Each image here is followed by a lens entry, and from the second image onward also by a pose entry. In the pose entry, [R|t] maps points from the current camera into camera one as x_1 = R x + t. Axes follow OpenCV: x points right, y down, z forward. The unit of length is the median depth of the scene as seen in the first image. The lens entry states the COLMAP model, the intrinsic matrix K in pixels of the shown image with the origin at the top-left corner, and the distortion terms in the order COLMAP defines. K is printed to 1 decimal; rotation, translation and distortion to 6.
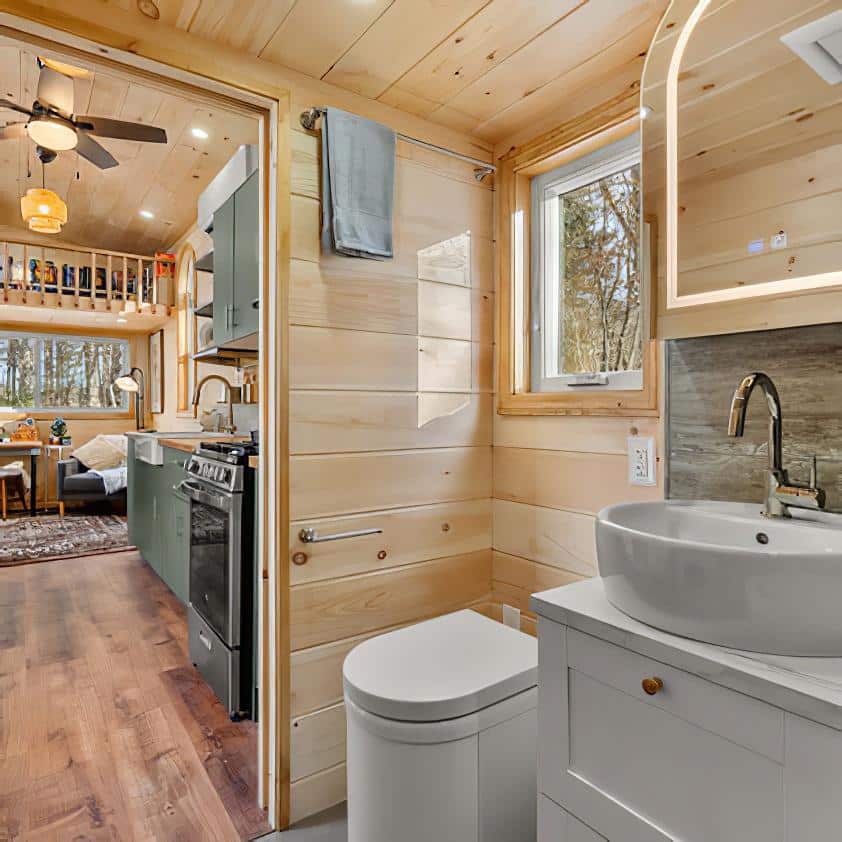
lens RADIAL K [[565.9, 0, 427.5], [0, 565.9, 411.0], [0, 0, 1]] dist [0.001483, -0.000350]
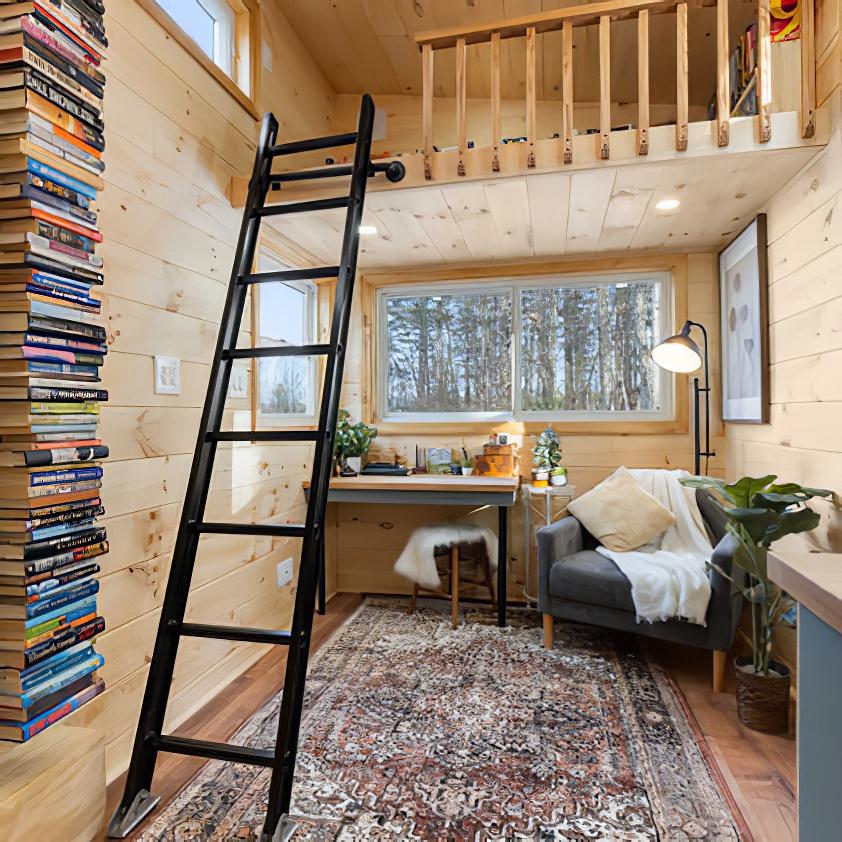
lens RADIAL K [[558.7, 0, 421.0], [0, 558.7, 421.0], [0, 0, 1]] dist [-0.004302, -0.000278]
pose [[0.656147, 0.003443, -0.754626, -0.366790], [0.007343, 0.999913, 0.010946, -0.004657], [0.754598, -0.012723, 0.656064, 0.619871]]
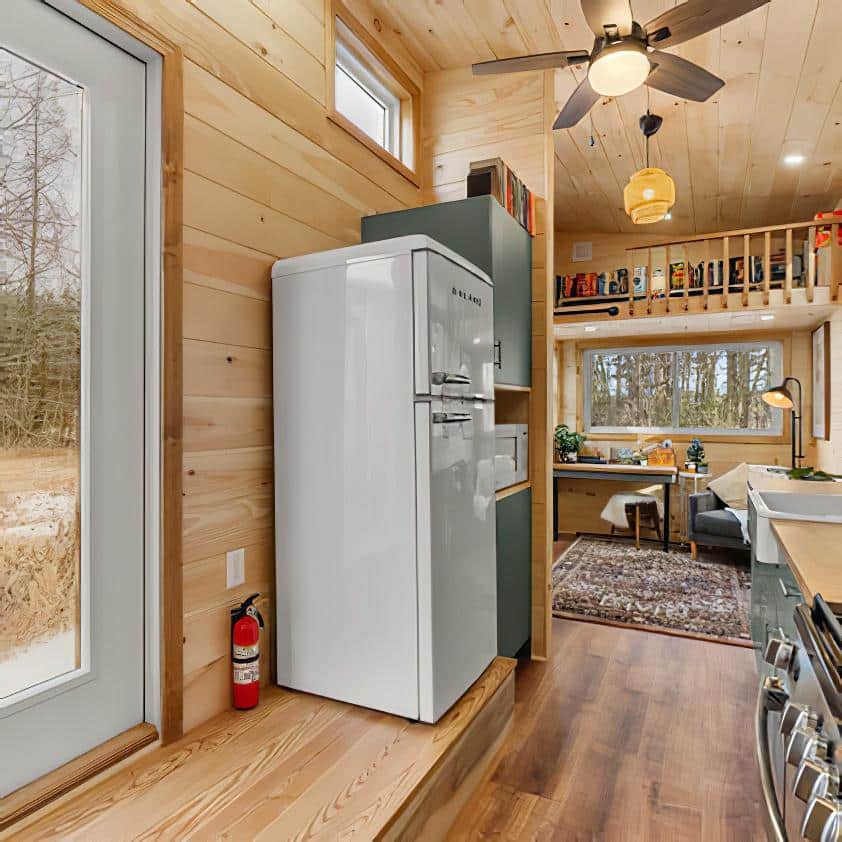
lens RADIAL K [[565.9, 0, 427.5], [0, 565.9, 411.0], [0, 0, 1]] dist [0.001483, -0.000350]
pose [[0.459008, 0.000625, -0.888432, -0.075365], [-0.006237, 0.999977, -0.002519, -0.030730], [0.888410, 0.006698, 0.459002, 0.254254]]
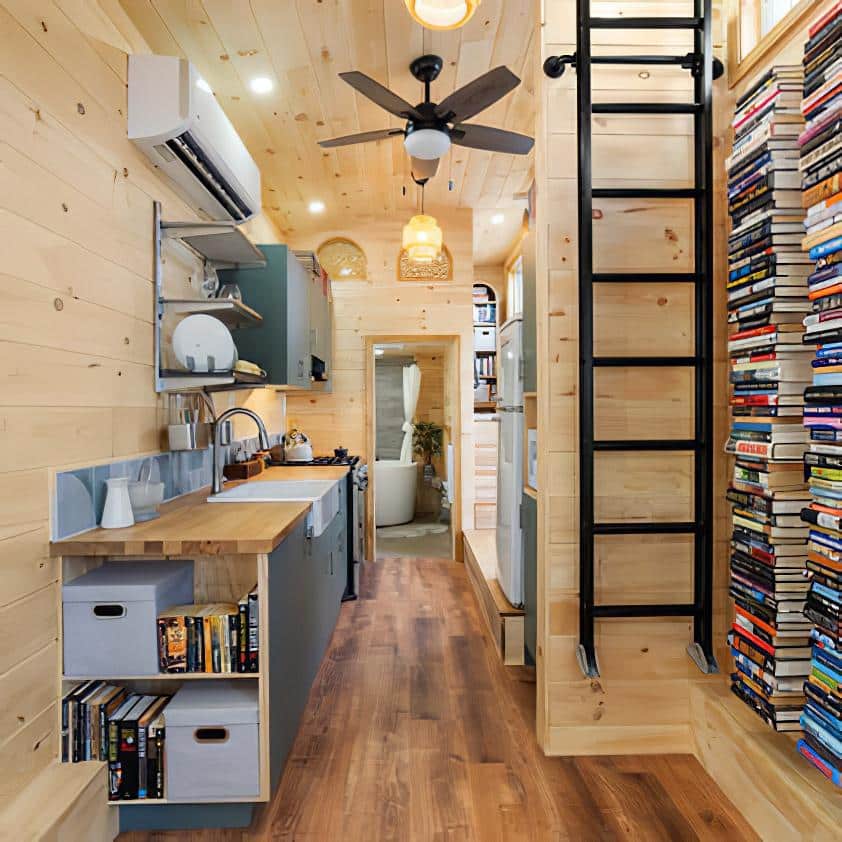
lens RADIAL K [[565.9, 0, 427.5], [0, 565.9, 411.0], [0, 0, 1]] dist [0.001483, -0.000350]
pose [[-0.828469, 0.000908, 0.560034, -0.643334], [0.003595, 0.999987, 0.003696, -0.038025], [-0.560024, 0.005076, -0.828461, 0.963730]]
